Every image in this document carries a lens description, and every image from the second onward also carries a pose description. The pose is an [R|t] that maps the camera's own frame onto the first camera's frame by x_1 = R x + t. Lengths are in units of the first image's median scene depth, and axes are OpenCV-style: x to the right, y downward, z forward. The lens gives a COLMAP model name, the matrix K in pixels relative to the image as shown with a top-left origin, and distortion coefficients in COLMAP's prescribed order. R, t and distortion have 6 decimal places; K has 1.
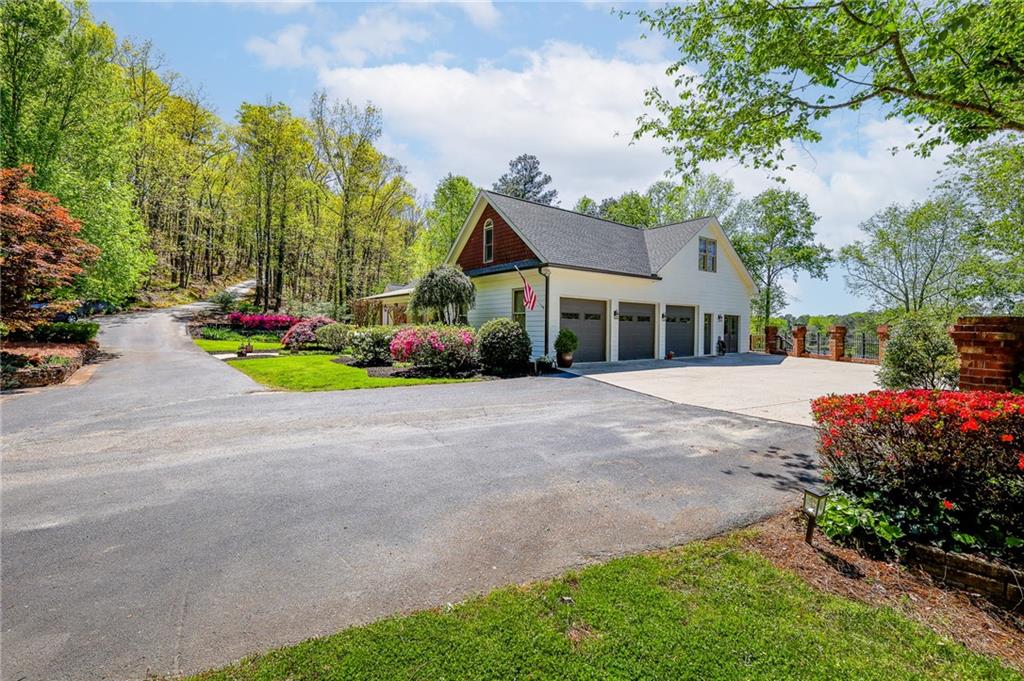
lens RADIAL K [[444.0, 0, 514.8], [0, 444.0, 335.8], [0, 0, 1]] dist [-0.001484, -0.000204]
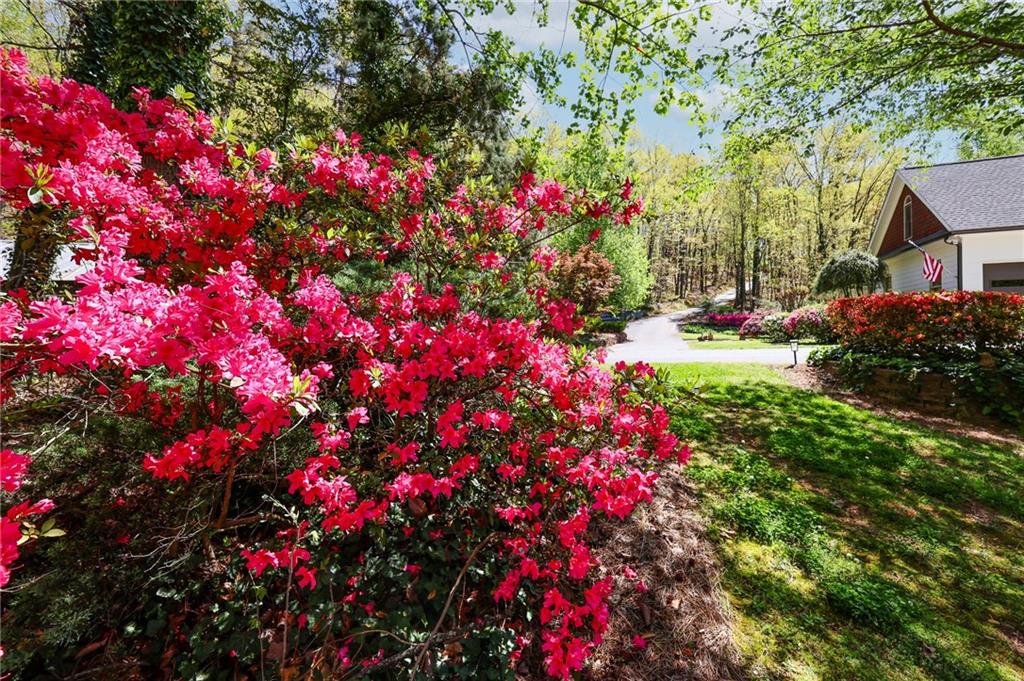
lens RADIAL K [[444.0, 0, 513.9], [0, 444.0, 340.8], [0, 0, 1]] dist [-0.001484, -0.000204]
pose [[0.508964, -0.008707, -0.860744, 0.201859], [0.004687, 0.999962, -0.007343, 0.037600], [0.860775, -0.000297, 0.508985, -0.153362]]
